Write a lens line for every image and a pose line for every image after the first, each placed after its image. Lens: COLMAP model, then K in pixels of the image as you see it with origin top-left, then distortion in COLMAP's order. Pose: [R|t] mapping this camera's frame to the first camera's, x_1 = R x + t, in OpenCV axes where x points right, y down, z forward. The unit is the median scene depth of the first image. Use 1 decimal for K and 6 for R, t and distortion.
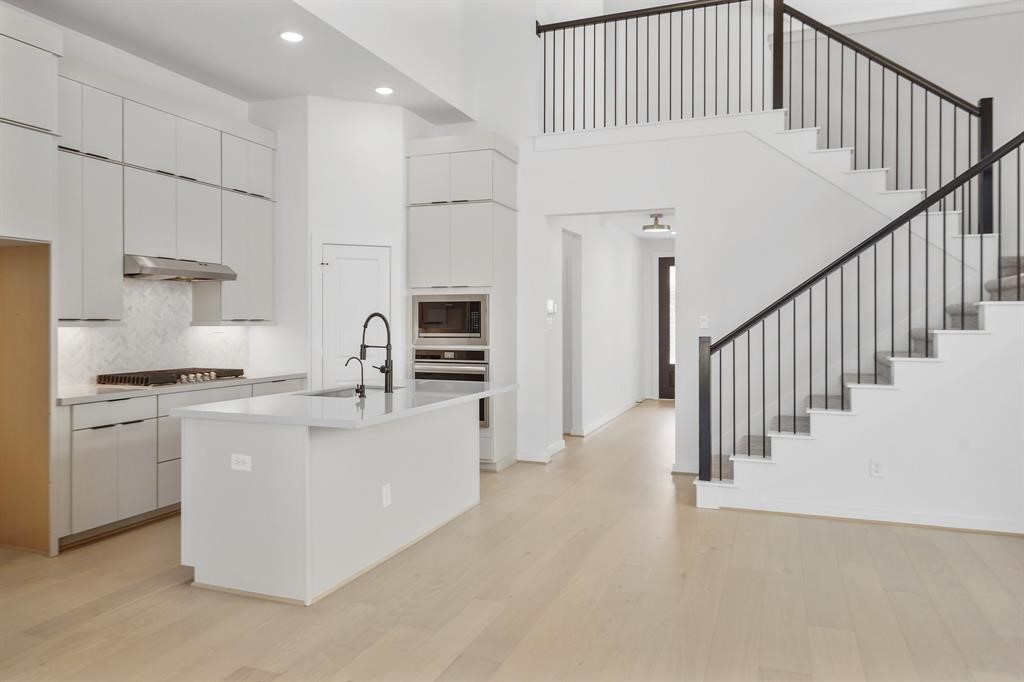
lens RADIAL K [[705.9, 0, 511.5], [0, 705.9, 326.6], [0, 0, 1]] dist [0.004869, 0.006382]
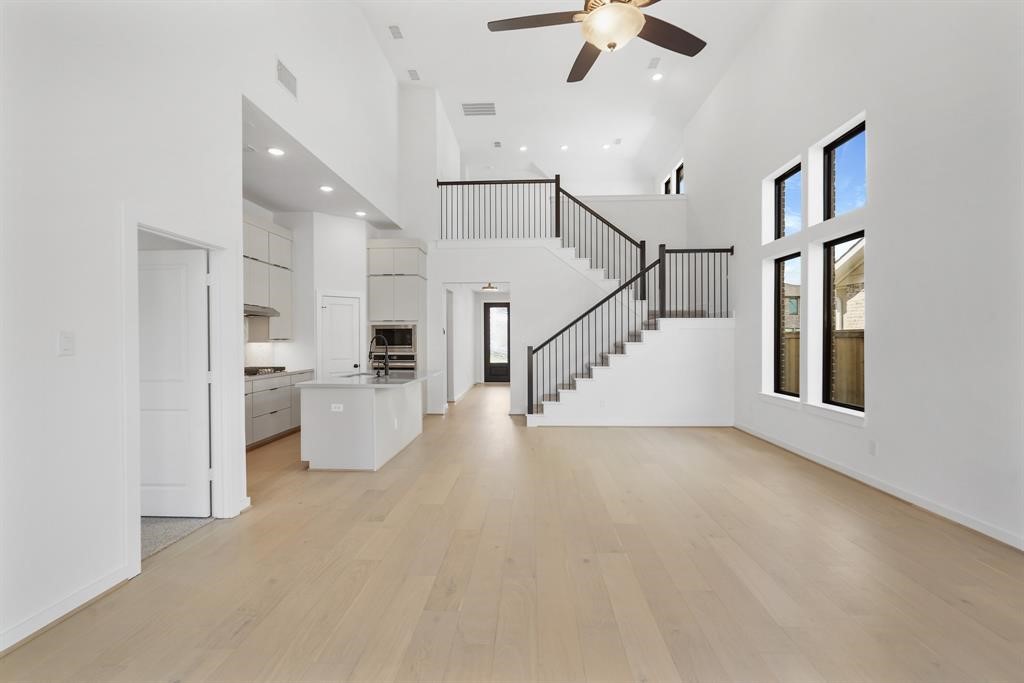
lens RADIAL K [[478.3, 0, 512.0], [0, 478.3, 341.5], [0, 0, 1]] dist [0.000056, -0.000022]
pose [[0.947494, -0.005123, 0.319731, -0.213771], [0.005658, 0.999984, -0.000747, 0.000952], [-0.319722, 0.002517, 0.947508, -0.309211]]
